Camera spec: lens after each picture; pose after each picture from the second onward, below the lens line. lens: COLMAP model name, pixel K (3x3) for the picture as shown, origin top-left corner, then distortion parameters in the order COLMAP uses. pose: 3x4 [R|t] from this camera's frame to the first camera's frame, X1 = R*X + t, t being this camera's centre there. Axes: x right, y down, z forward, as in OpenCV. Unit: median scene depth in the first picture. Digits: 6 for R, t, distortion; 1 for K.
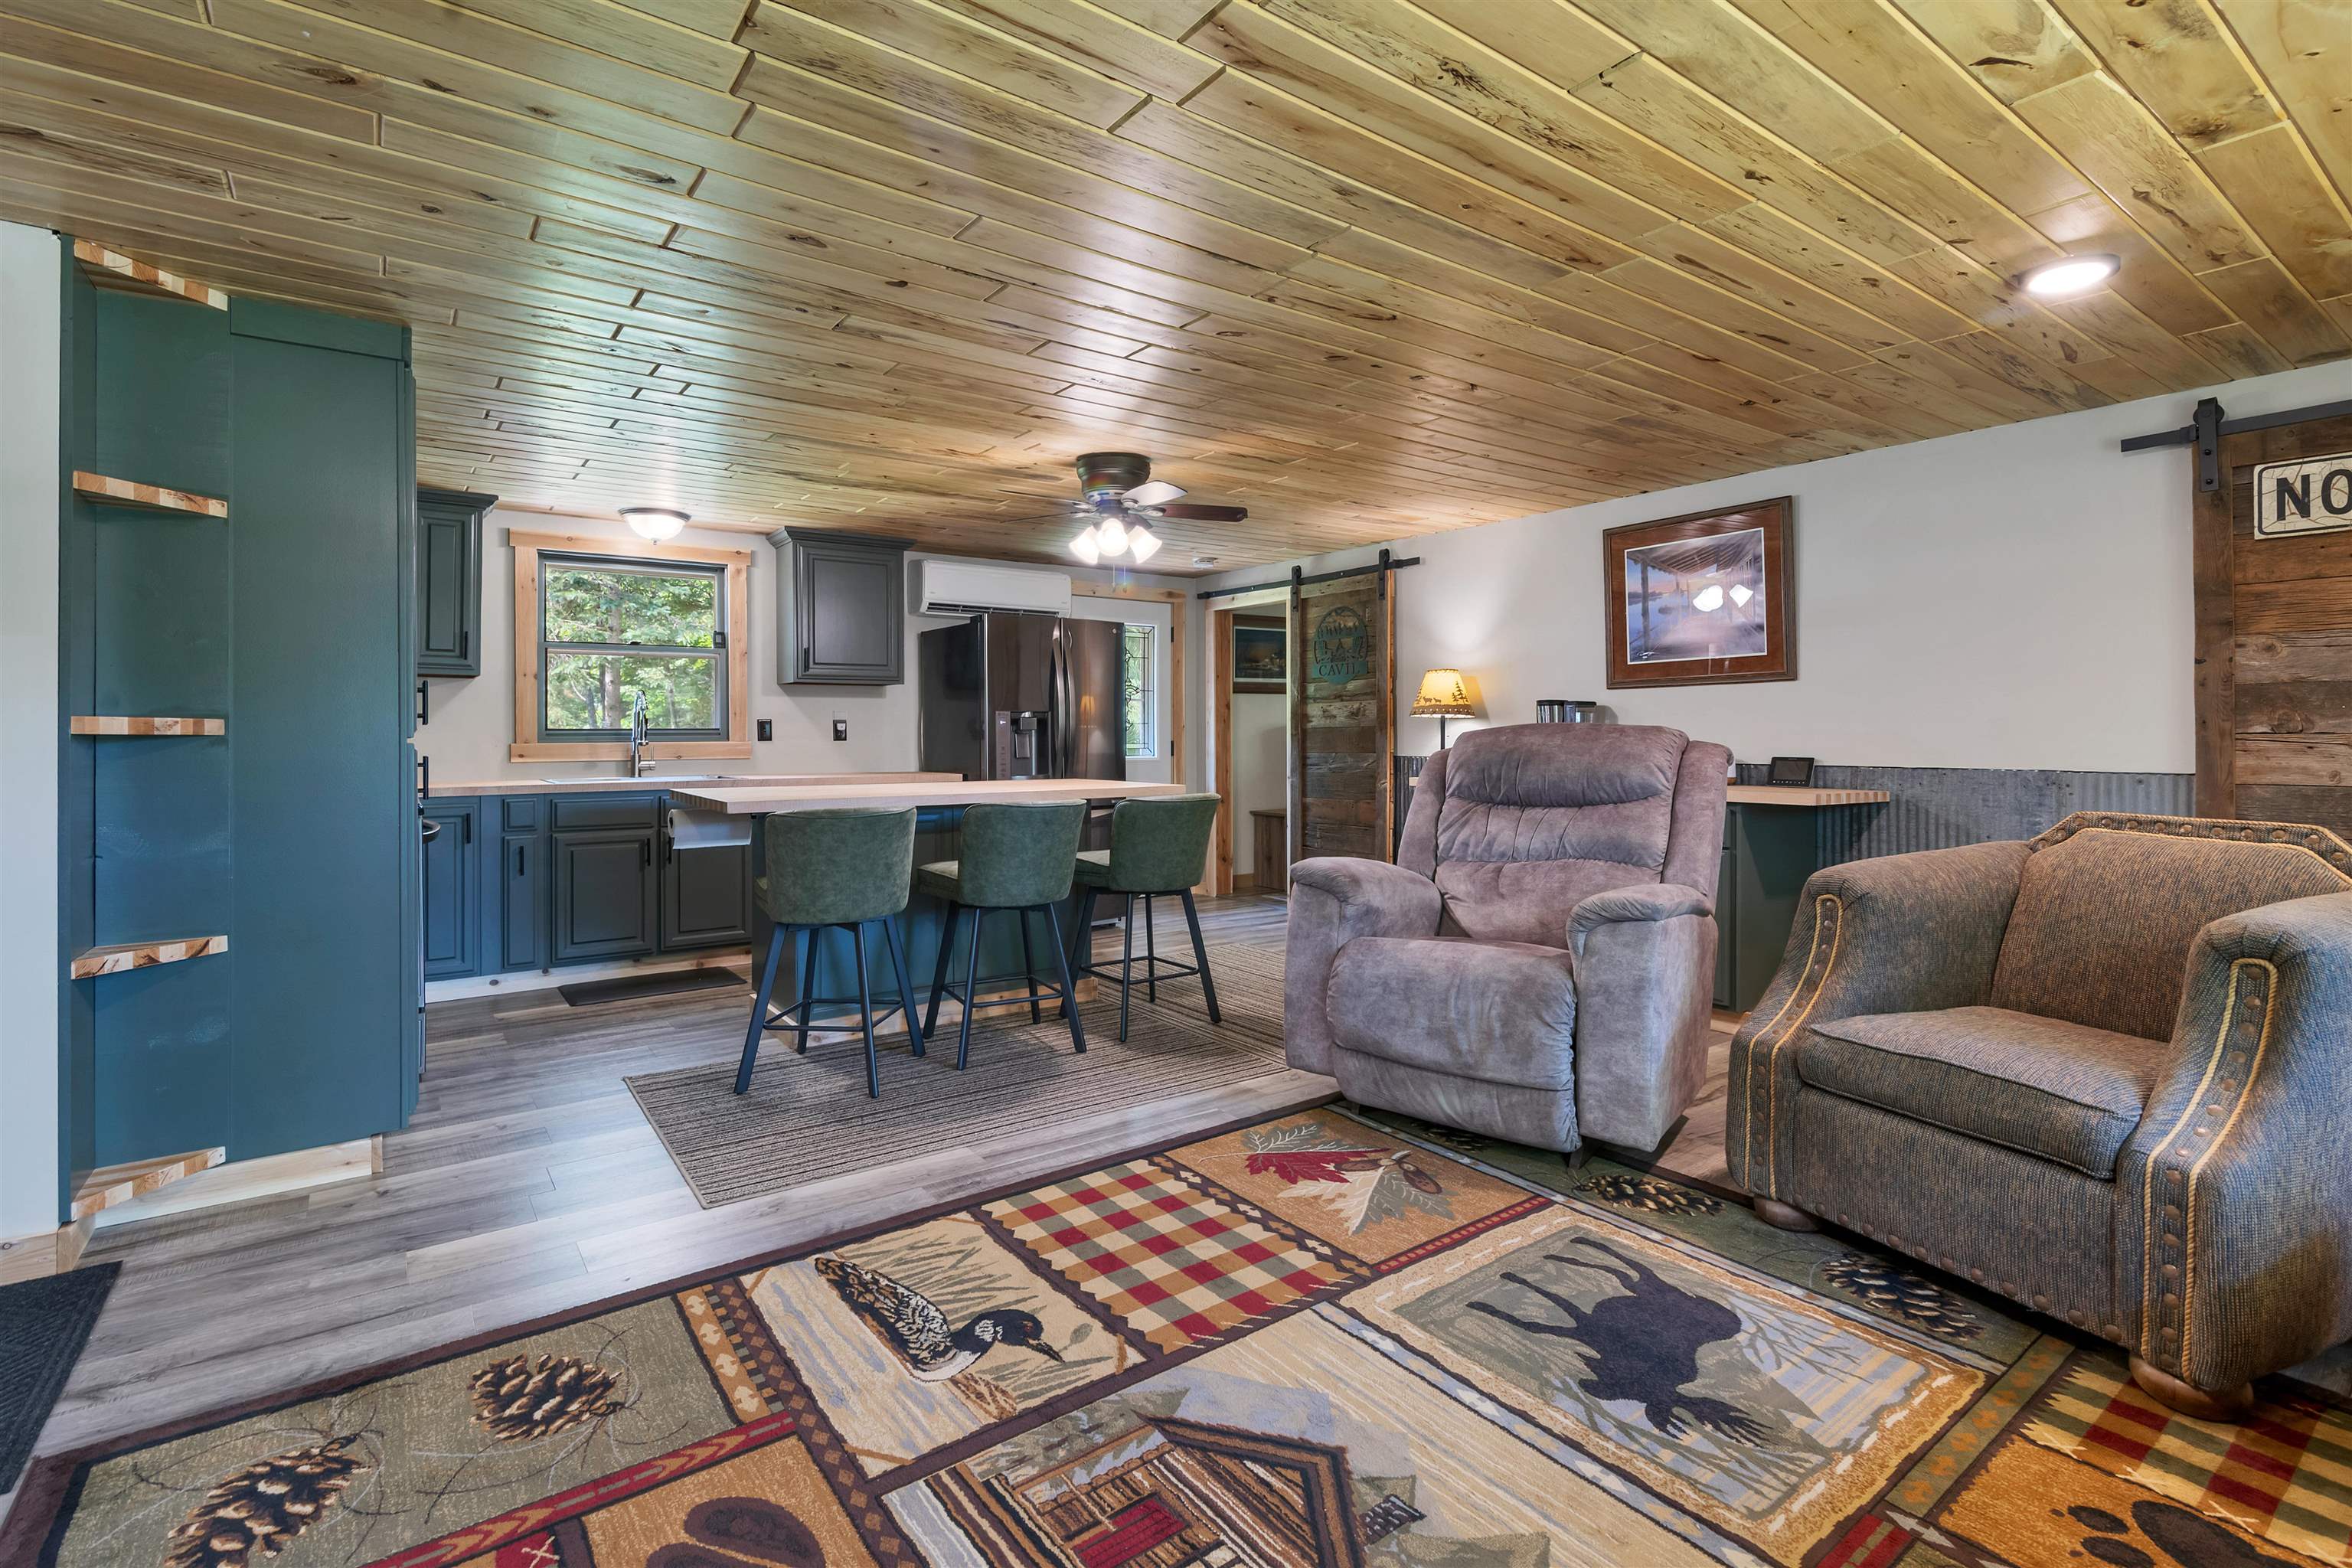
lens RADIAL K [[1081.0, 0, 1162.2], [0, 1081.0, 726.6], [0, 0, 1]] dist [-0.000971, 0.000409]
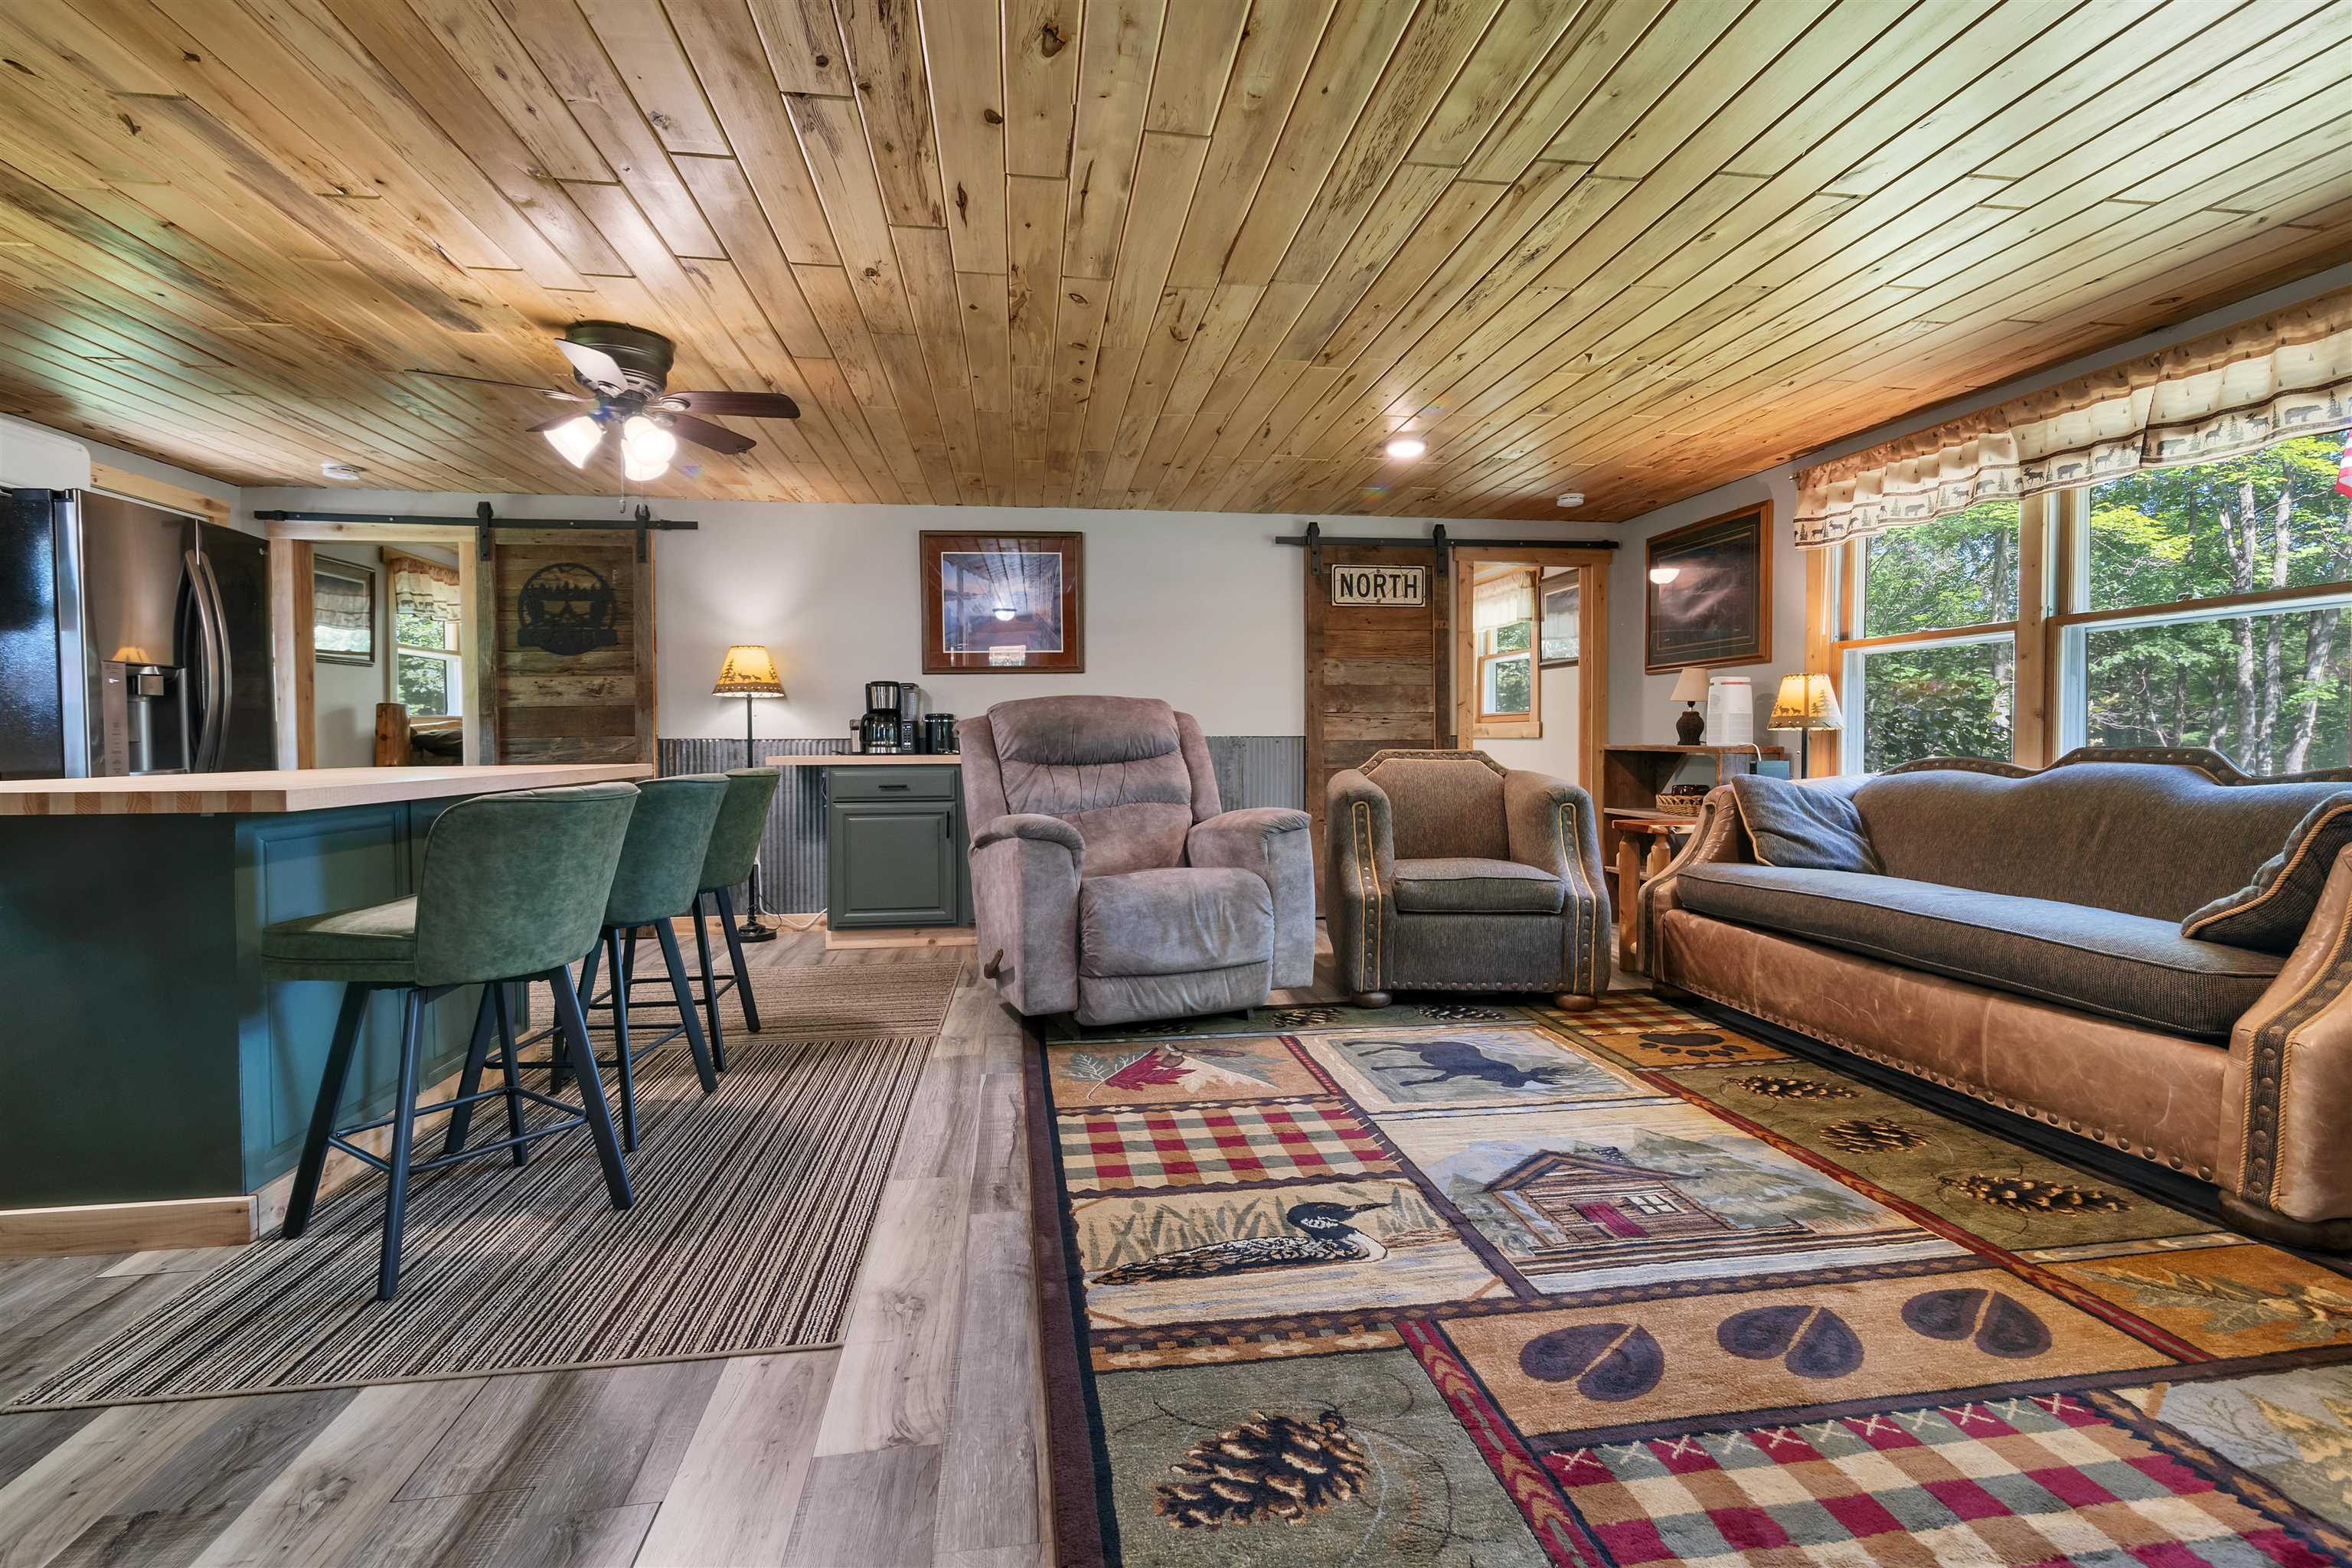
lens RADIAL K [[1081.0, 0, 1165.5], [0, 1081.0, 767.1], [0, 0, 1]] dist [-0.000971, 0.000409]
pose [[0.469743, -0.024275, 0.882469, -0.774442], [-0.000790, 0.999610, 0.027918, 0.050351], [-0.882803, -0.013812, 0.469541, 0.421143]]
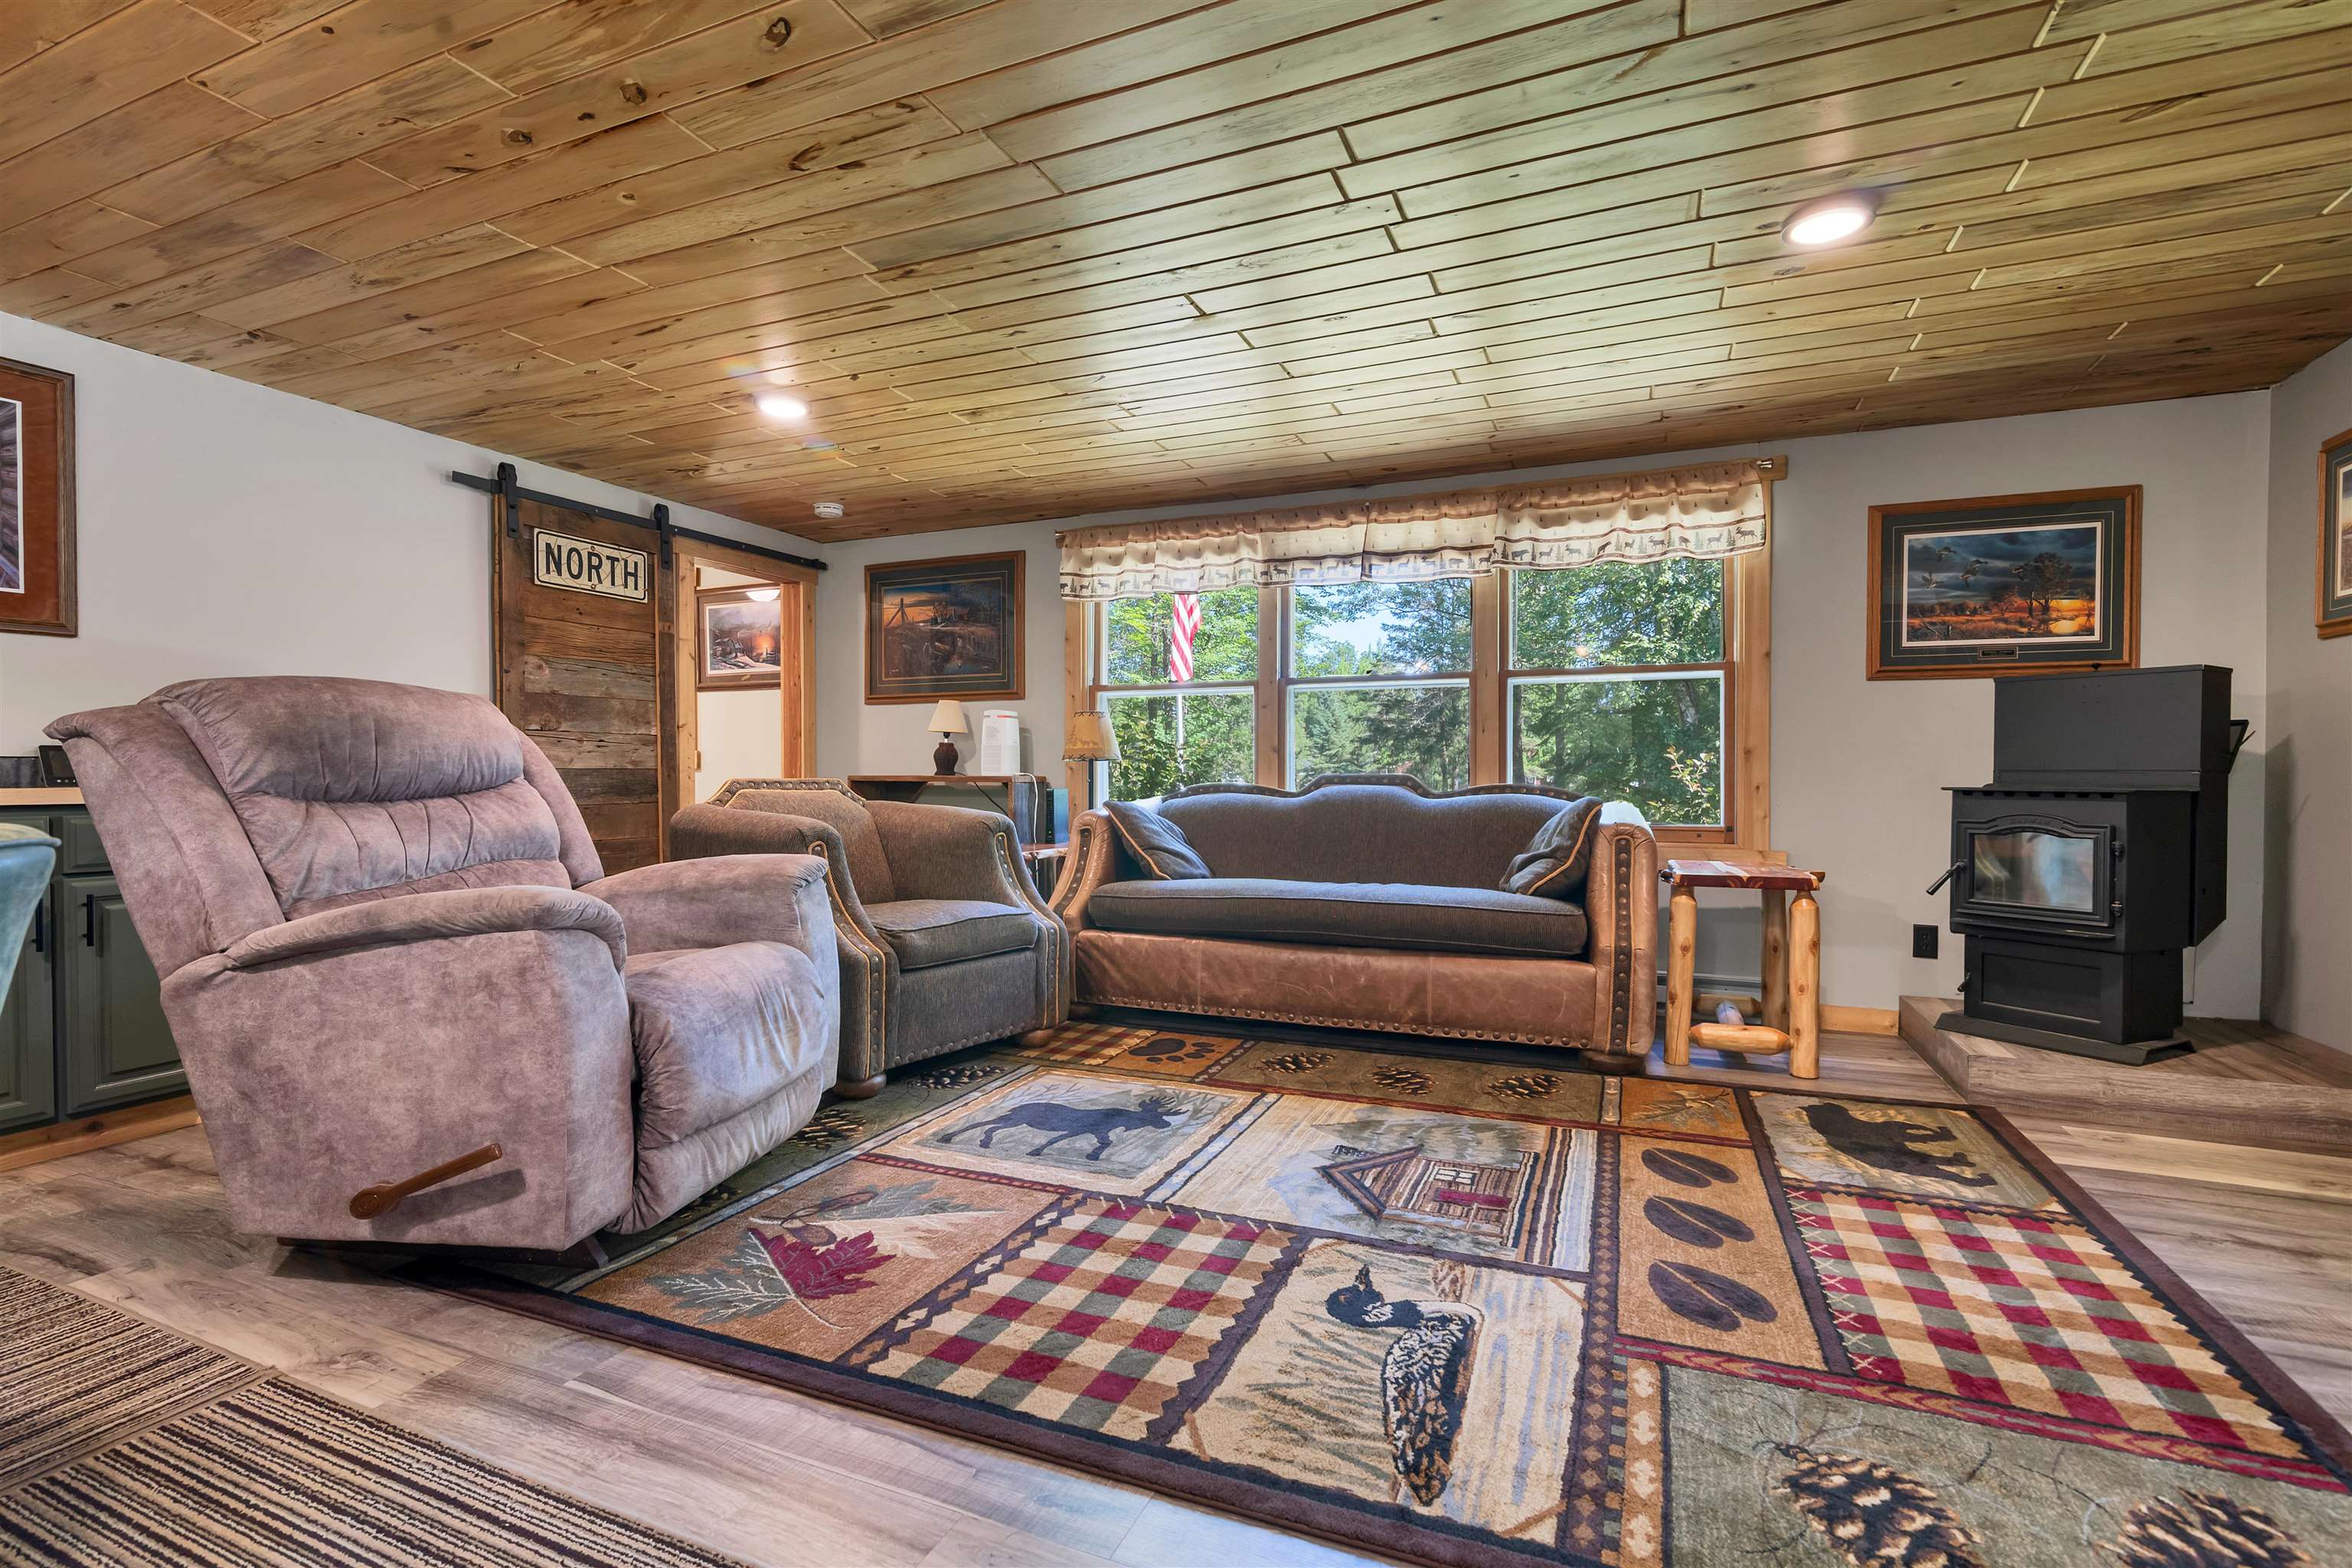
lens RADIAL K [[1081.0, 0, 1181.1], [0, 1081.0, 794.7], [0, 0, 1]] dist [-0.000971, 0.000409]
pose [[-0.513962, -0.014504, 0.857690, -0.571610], [-0.005501, 0.999892, 0.013612, 0.067566], [-0.857795, 0.002278, -0.513986, 1.072991]]
